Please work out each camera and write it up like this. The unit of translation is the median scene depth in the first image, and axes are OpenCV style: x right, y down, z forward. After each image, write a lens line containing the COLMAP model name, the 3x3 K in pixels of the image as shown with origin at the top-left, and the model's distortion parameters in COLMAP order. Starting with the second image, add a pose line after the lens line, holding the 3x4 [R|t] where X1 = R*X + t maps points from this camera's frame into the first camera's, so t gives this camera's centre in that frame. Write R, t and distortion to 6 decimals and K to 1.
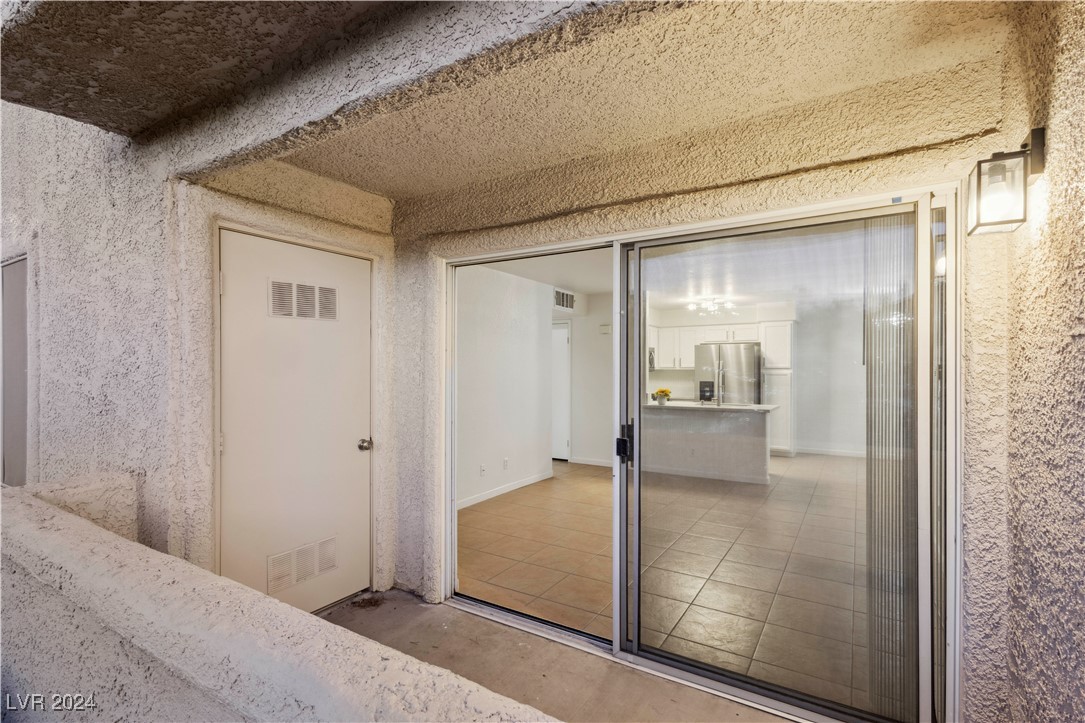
lens RADIAL K [[500.5, 0, 546.4], [0, 500.5, 362.7], [0, 0, 1]] dist [-0.000886, 0.000050]
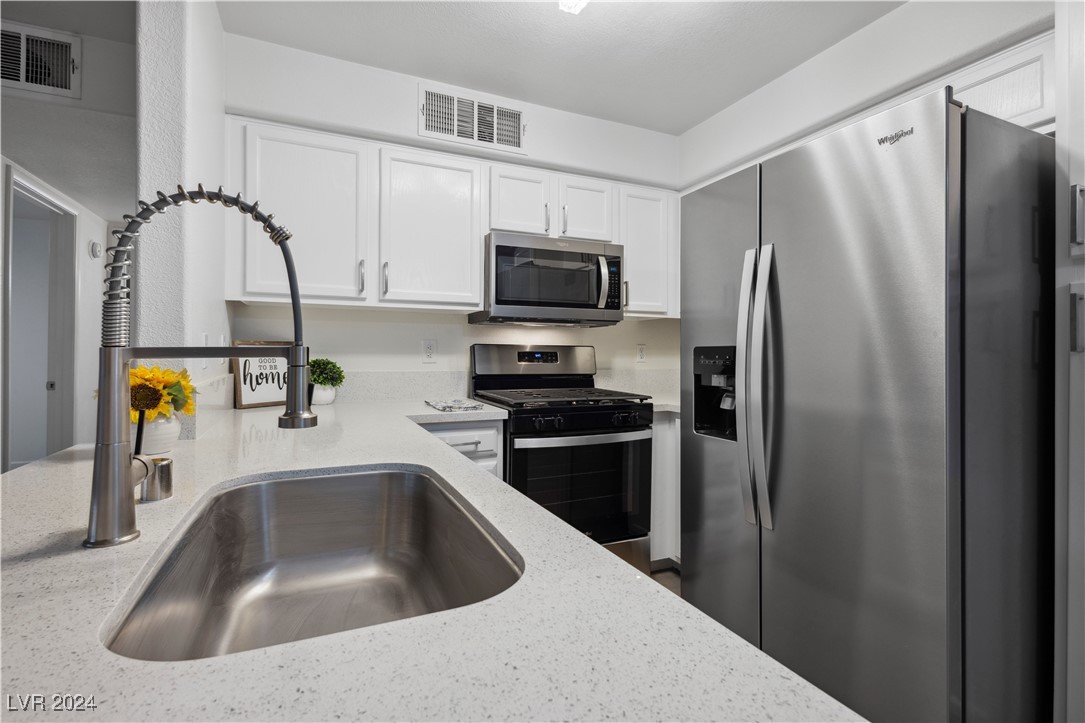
lens RADIAL K [[513.8, 0, 537.2], [0, 513.8, 350.9], [0, 0, 1]] dist [0.002370, 0.000056]
pose [[0.831104, -0.003293, -0.556107, 0.468934], [0.002663, 0.999995, -0.001941, 0.048685], [0.556110, 0.000132, 0.831109, 0.947153]]
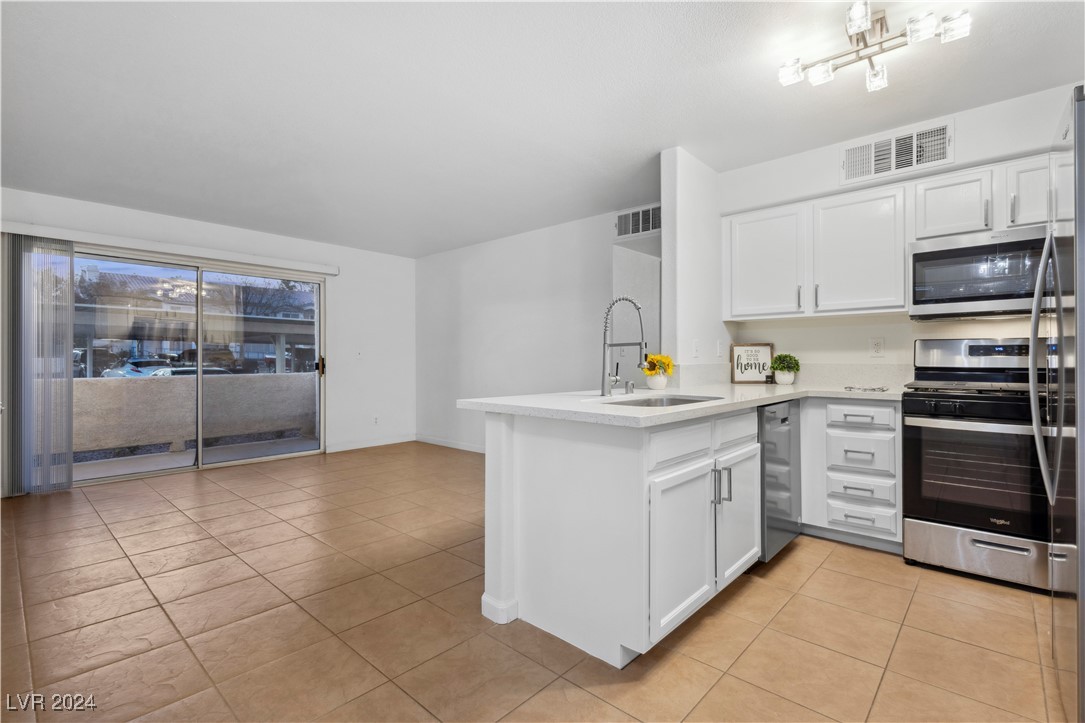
lens RADIAL K [[500.5, 0, 546.4], [0, 500.5, 362.7], [0, 0, 1]] dist [-0.000886, 0.000050]
pose [[-0.186802, -0.003006, -0.982393, 0.717537], [0.004326, 0.999983, -0.003883, 0.063774], [0.982388, -0.004976, -0.186785, 1.017539]]
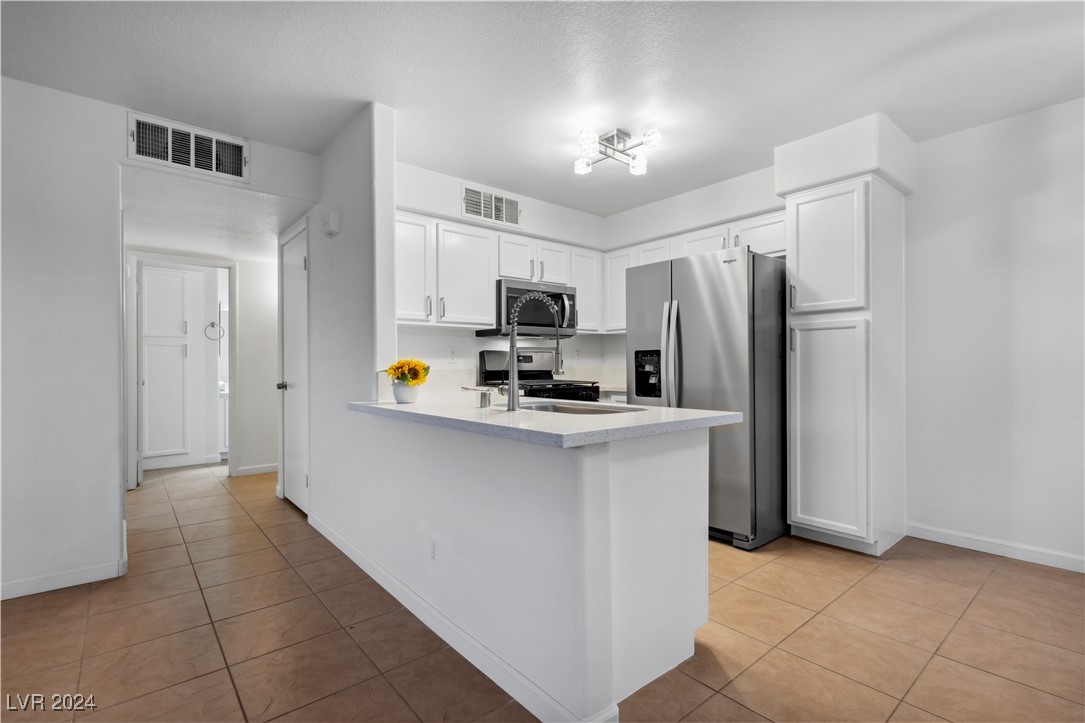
lens RADIAL K [[500.5, 0, 546.4], [0, 500.5, 362.7], [0, 0, 1]] dist [-0.000886, 0.000050]
pose [[0.951865, -0.009411, -0.306372, 0.453658], [0.010666, 0.999940, 0.002423, 0.056545], [0.306331, -0.005575, 0.951909, 0.702849]]
